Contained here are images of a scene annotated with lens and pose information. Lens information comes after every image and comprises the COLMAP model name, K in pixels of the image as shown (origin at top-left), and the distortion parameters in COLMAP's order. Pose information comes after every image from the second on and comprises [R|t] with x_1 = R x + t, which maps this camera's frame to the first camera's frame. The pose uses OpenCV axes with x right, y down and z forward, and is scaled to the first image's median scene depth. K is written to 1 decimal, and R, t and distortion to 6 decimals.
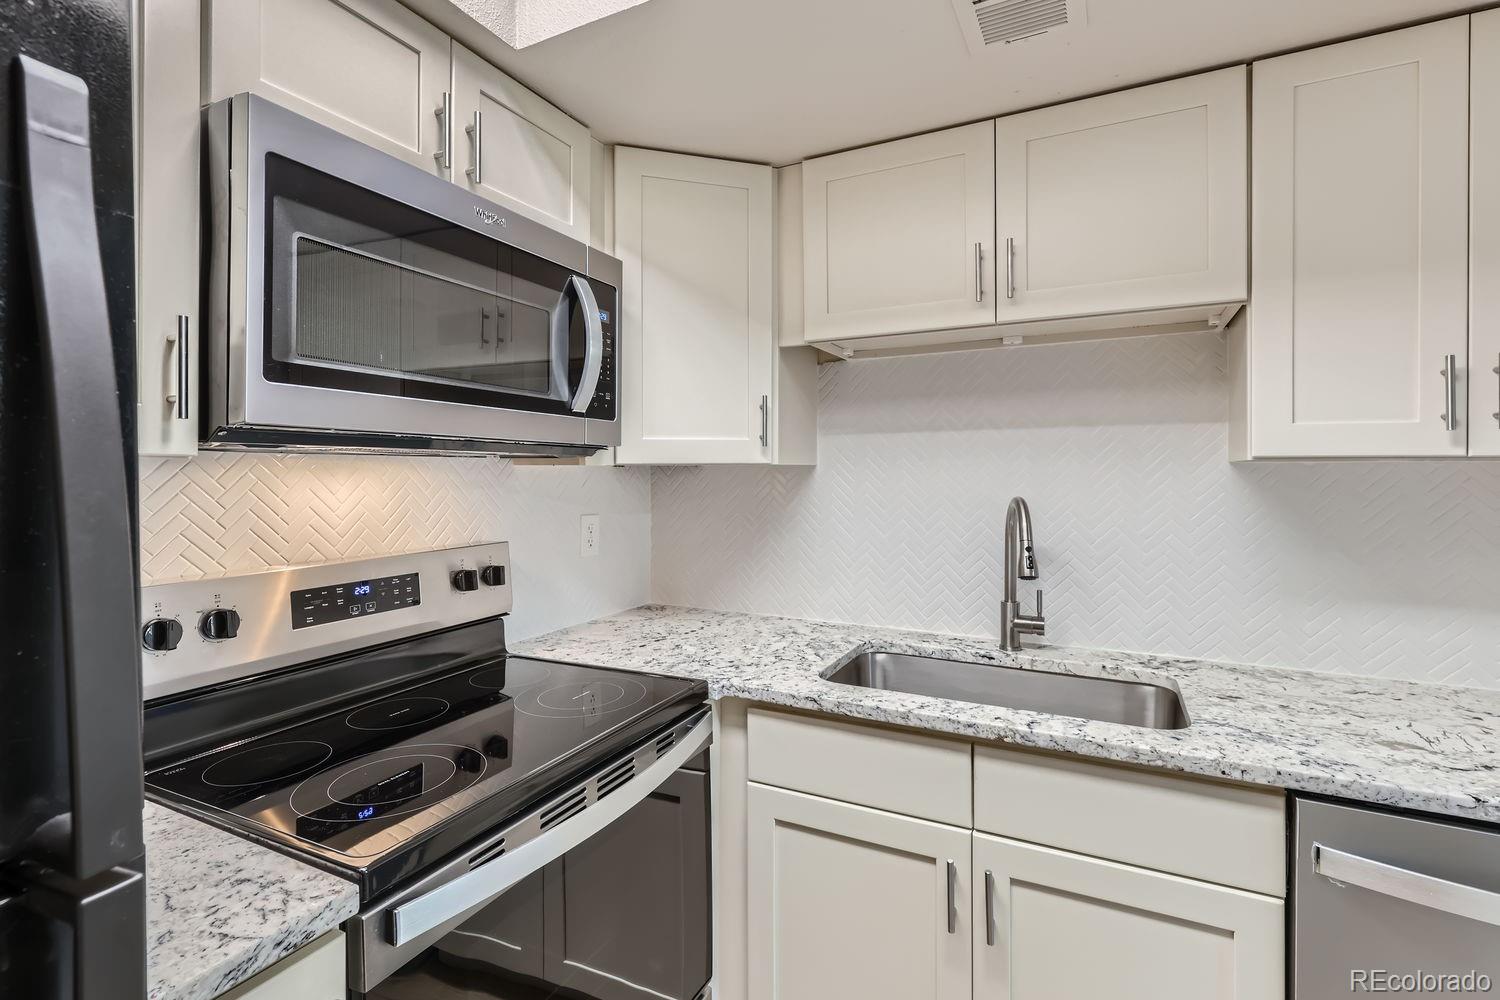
lens RADIAL K [[686.9, 0, 765.5], [0, 686.9, 470.5], [0, 0, 1]] dist [0.000131, -0.000016]
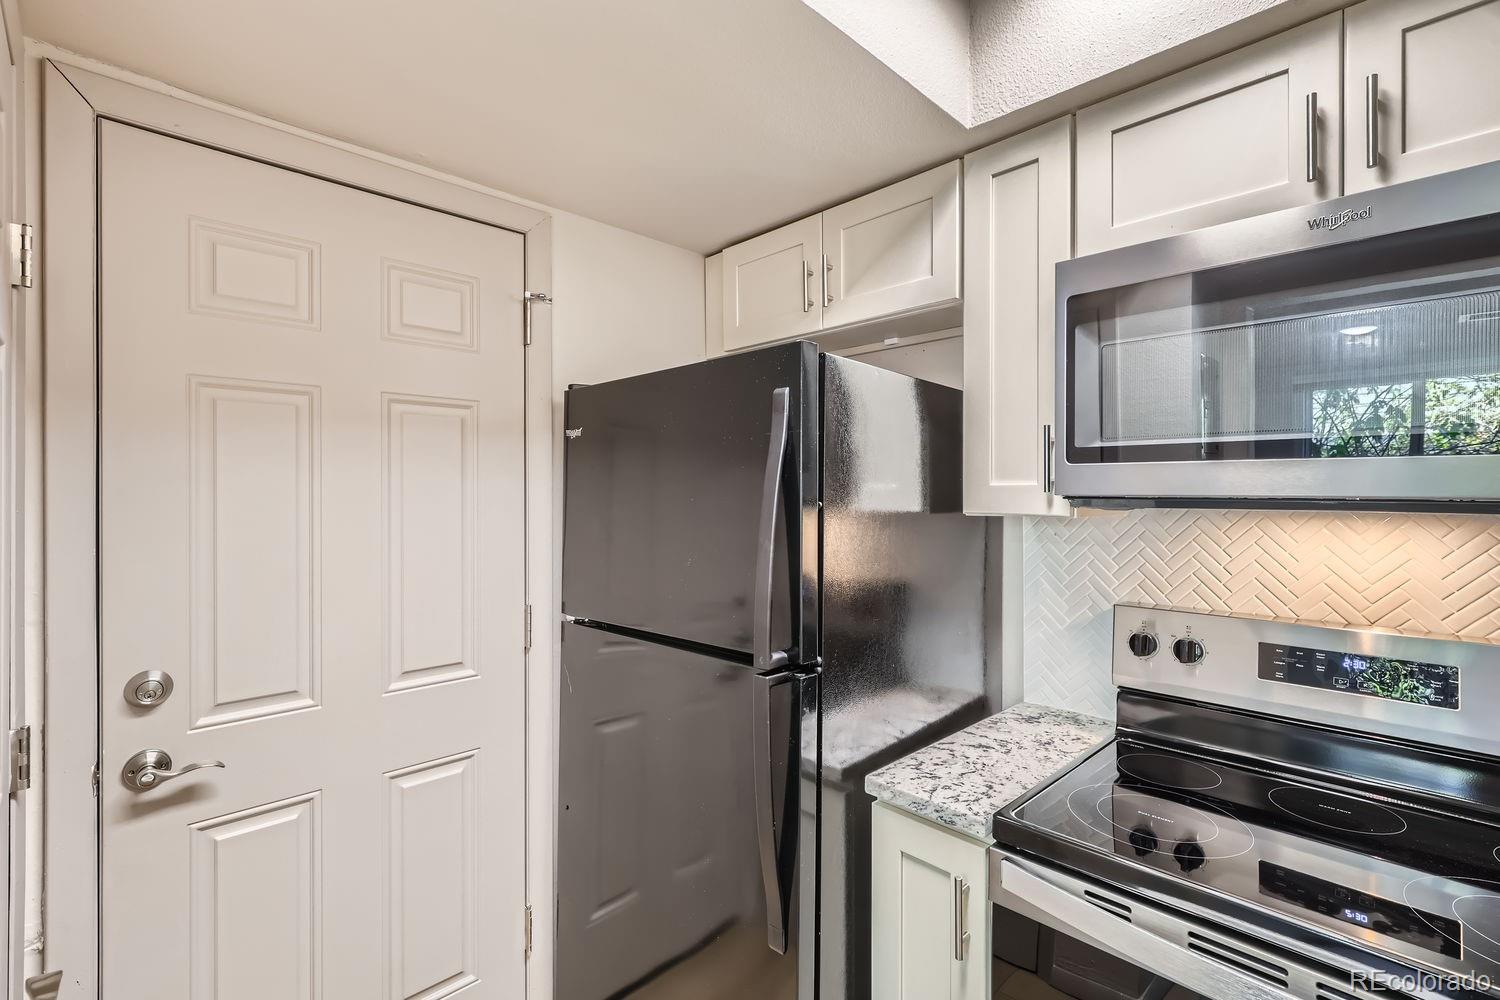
lens RADIAL K [[686.9, 0, 751.4], [0, 686.9, 497.7], [0, 0, 1]] dist [0.000131, -0.000016]
pose [[-0.350944, 0.000585, -0.936396, 0.556855], [0.000471, 1.000000, 0.000448, -0.044758], [0.936396, -0.000284, -0.350944, 0.627227]]
